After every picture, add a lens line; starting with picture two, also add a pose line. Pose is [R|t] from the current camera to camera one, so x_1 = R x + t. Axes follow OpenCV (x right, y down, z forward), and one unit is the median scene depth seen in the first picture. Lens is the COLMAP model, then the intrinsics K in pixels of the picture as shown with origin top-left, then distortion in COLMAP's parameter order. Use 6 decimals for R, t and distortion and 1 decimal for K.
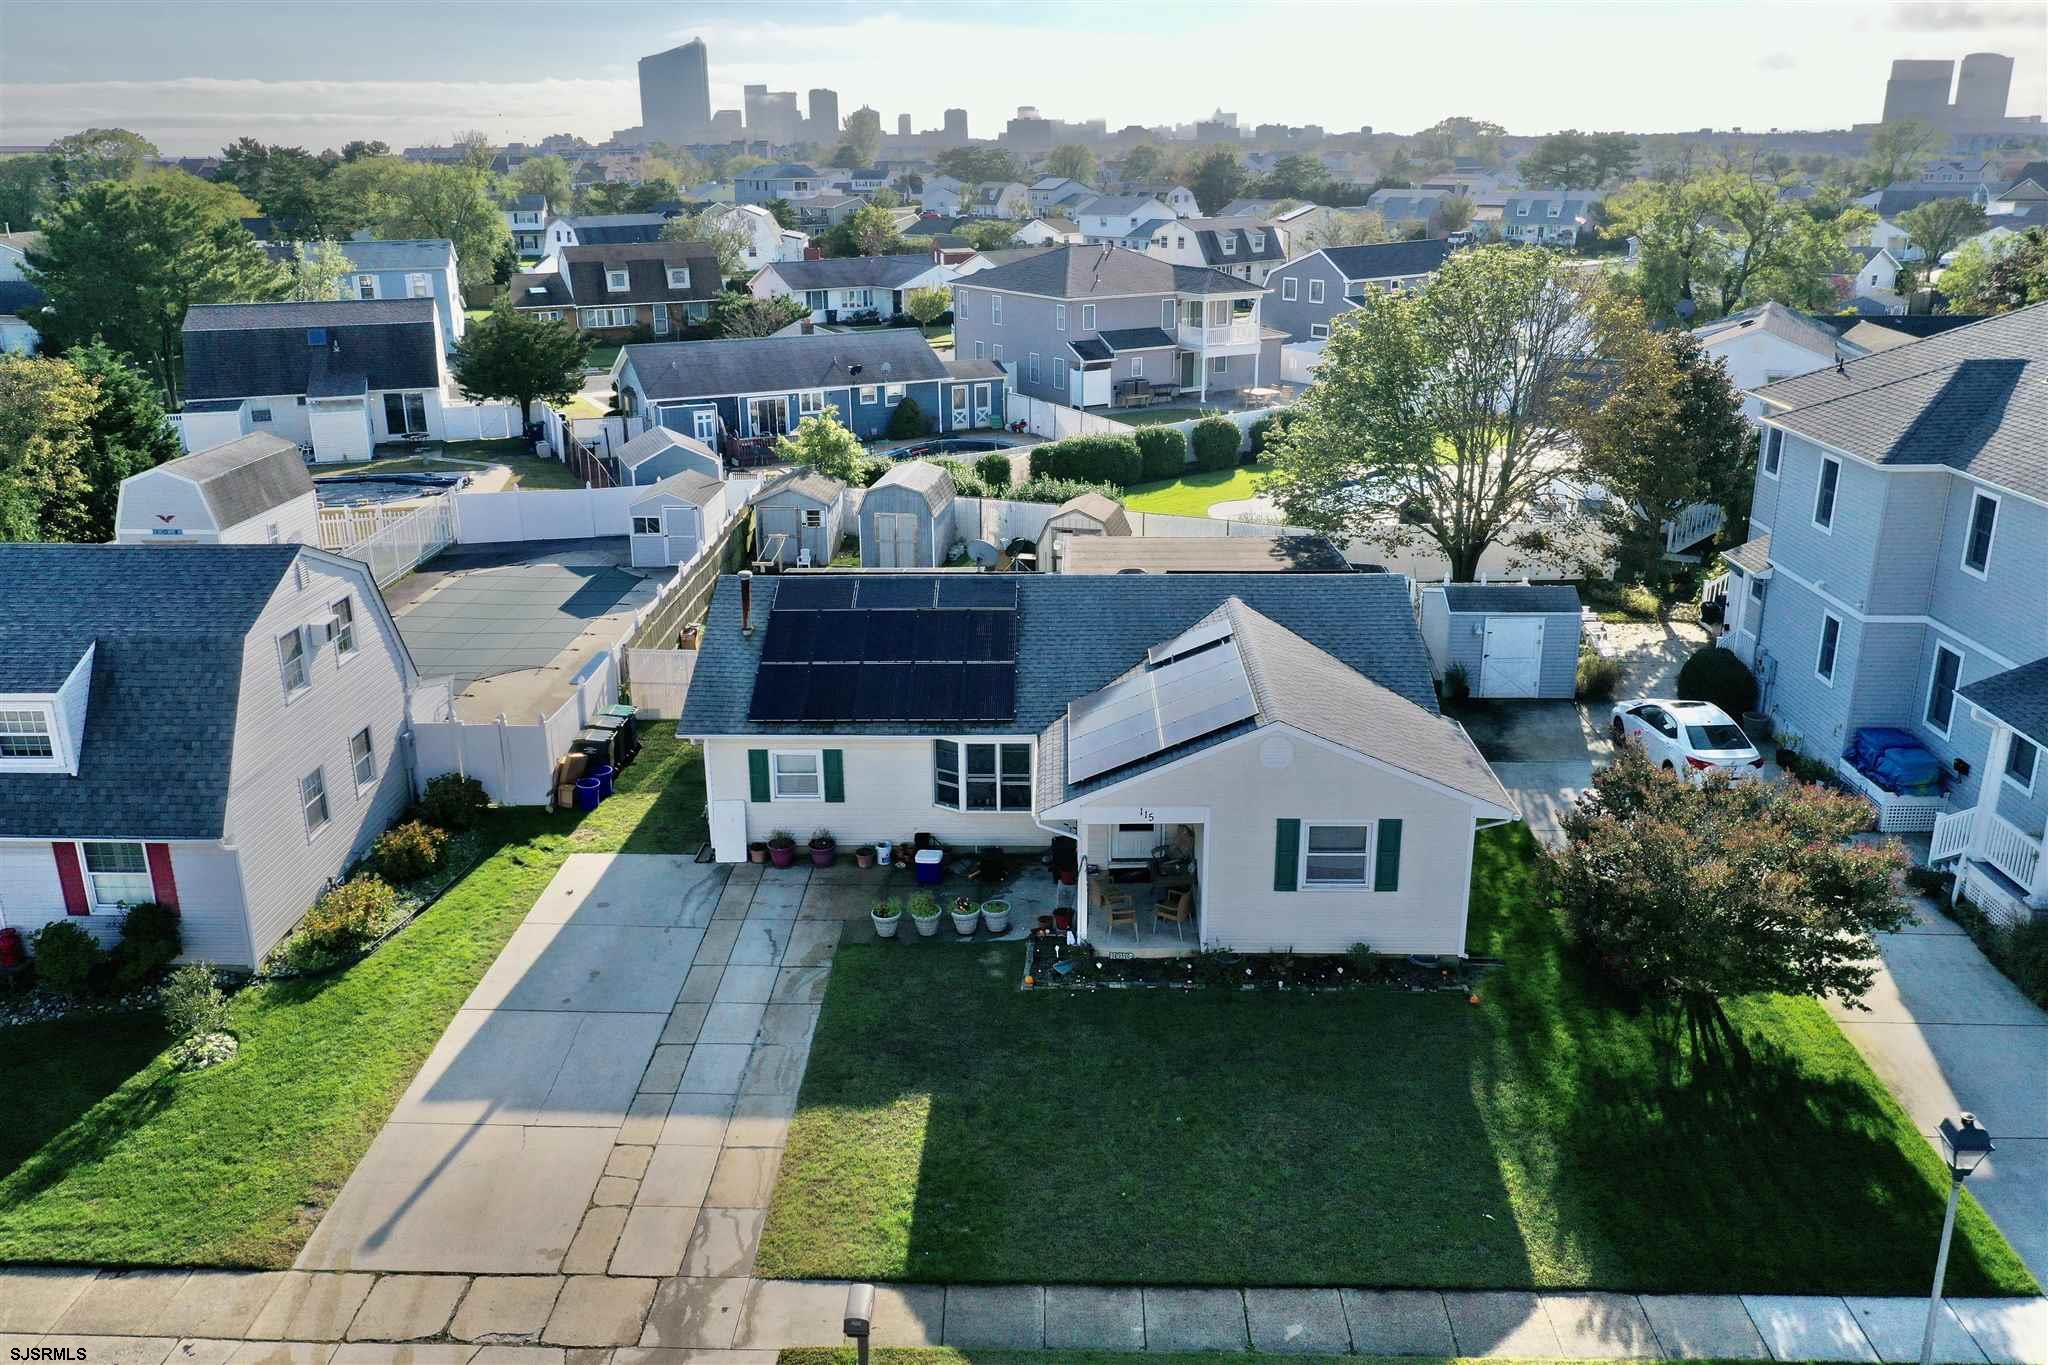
lens RADIAL K [[1608.8, 0, 1008.3], [0, 1608.8, 684.9], [0, 0, 1]] dist [-0.000813, 0.009182]
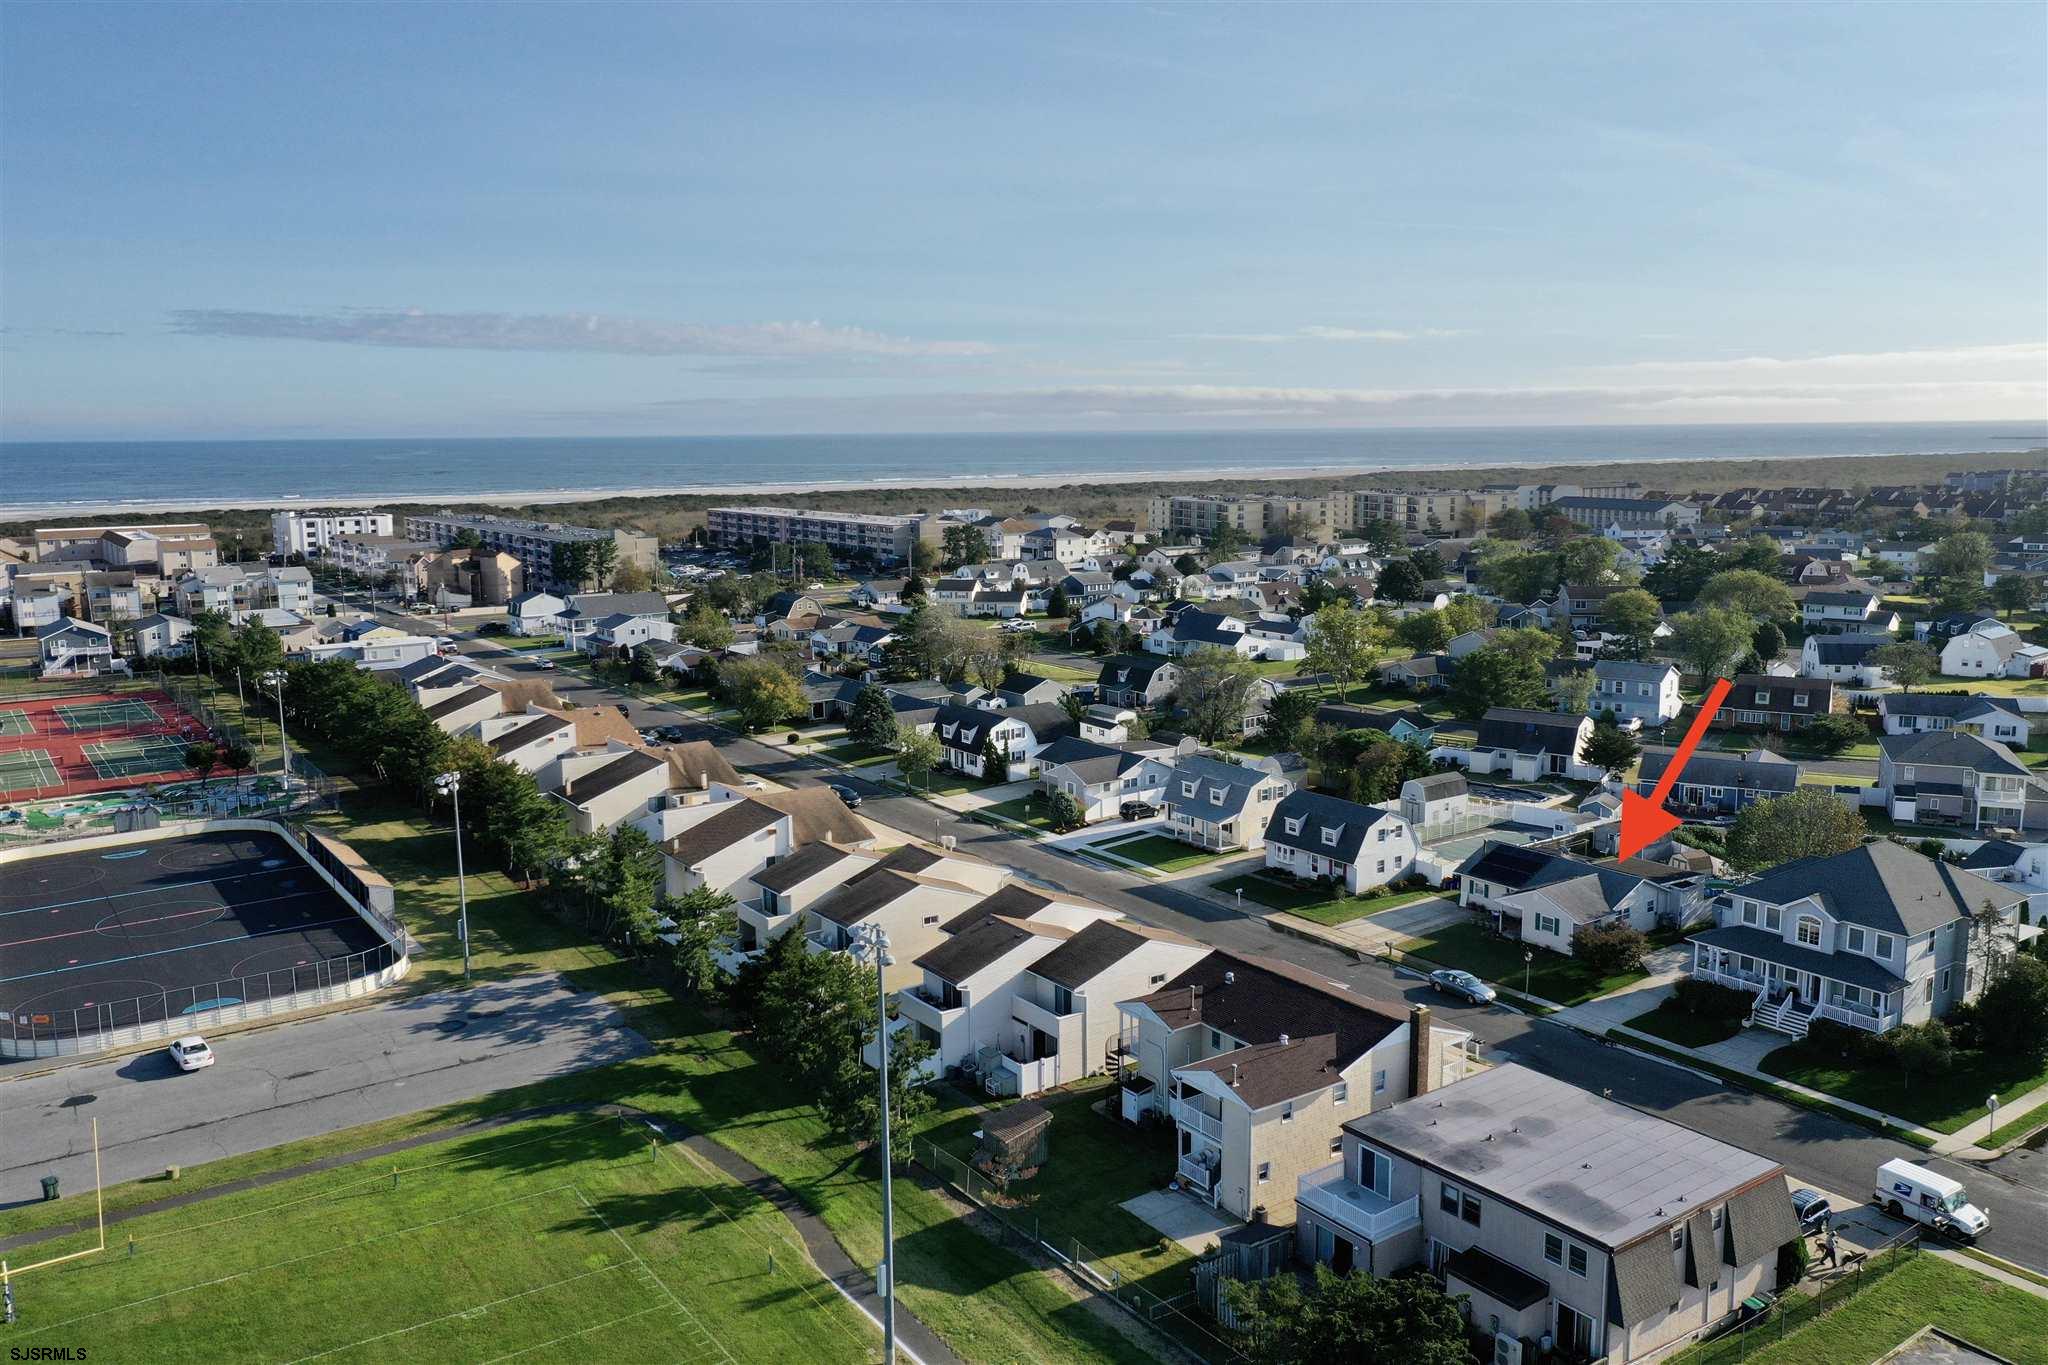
lens RADIAL K [[1597.7, 0, 1024.0], [0, 1597.7, 682.5], [0, 0, 1]] dist [0.028541, 0.005723]
pose [[0.609938, 0.130836, -0.781574, 2.320169], [-0.248918, 0.967989, -0.032213, -0.034035], [0.752340, 0.214195, 0.622980, -2.580446]]
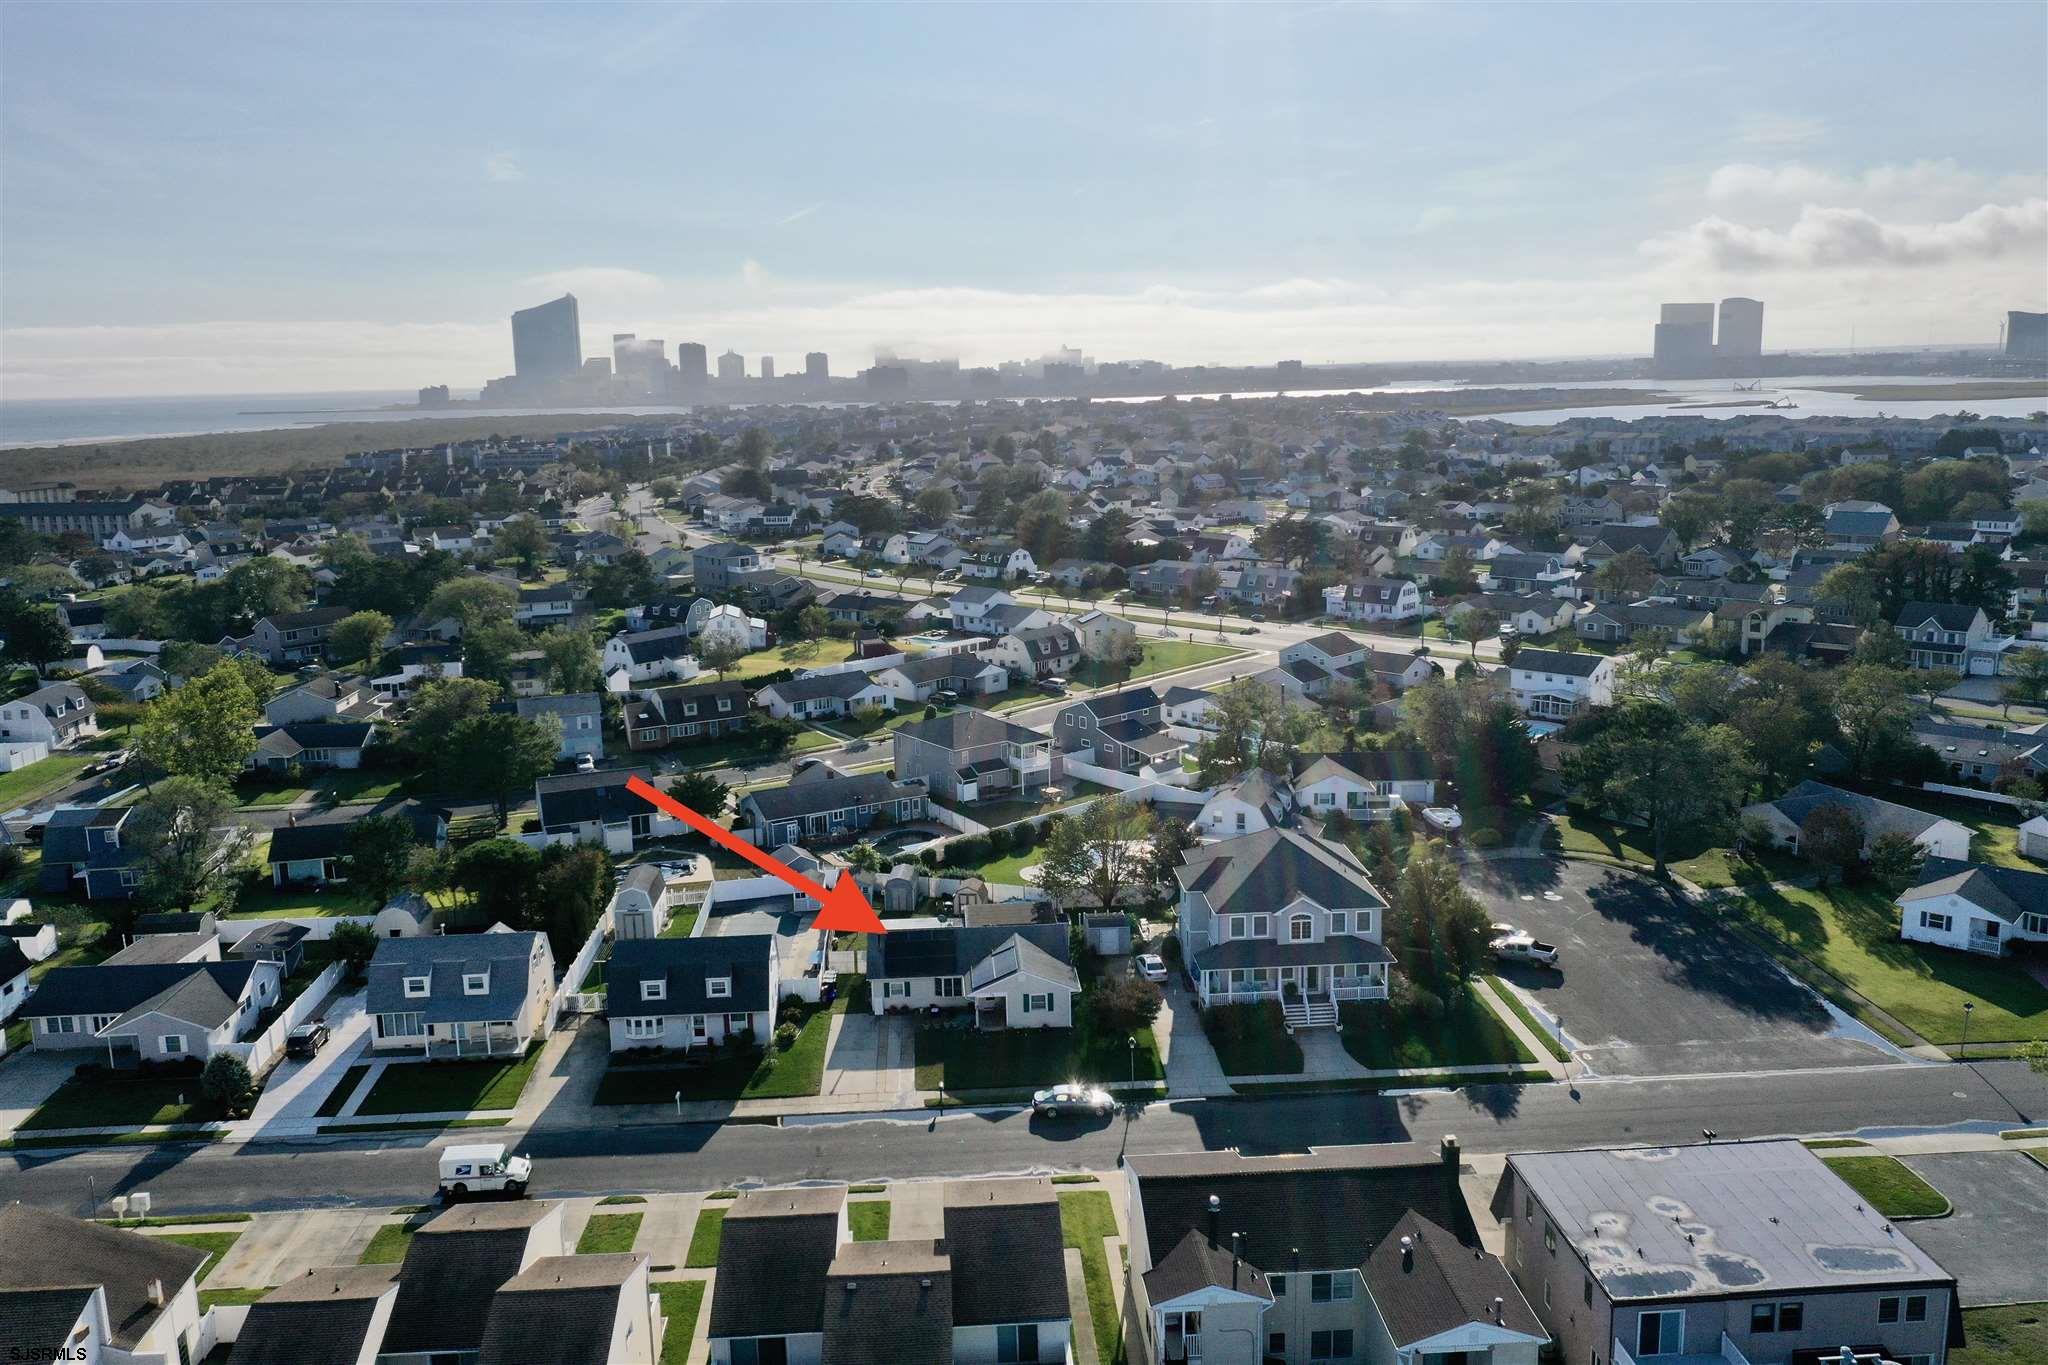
lens RADIAL K [[1608.8, 0, 1008.3], [0, 1608.8, 684.9], [0, 0, 1]] dist [-0.000813, 0.009182]
pose [[0.996096, -0.029400, 0.083233, -0.163066], [0.039944, 0.990970, -0.127997, -0.150537], [-0.078718, 0.130822, 0.988276, -2.704648]]
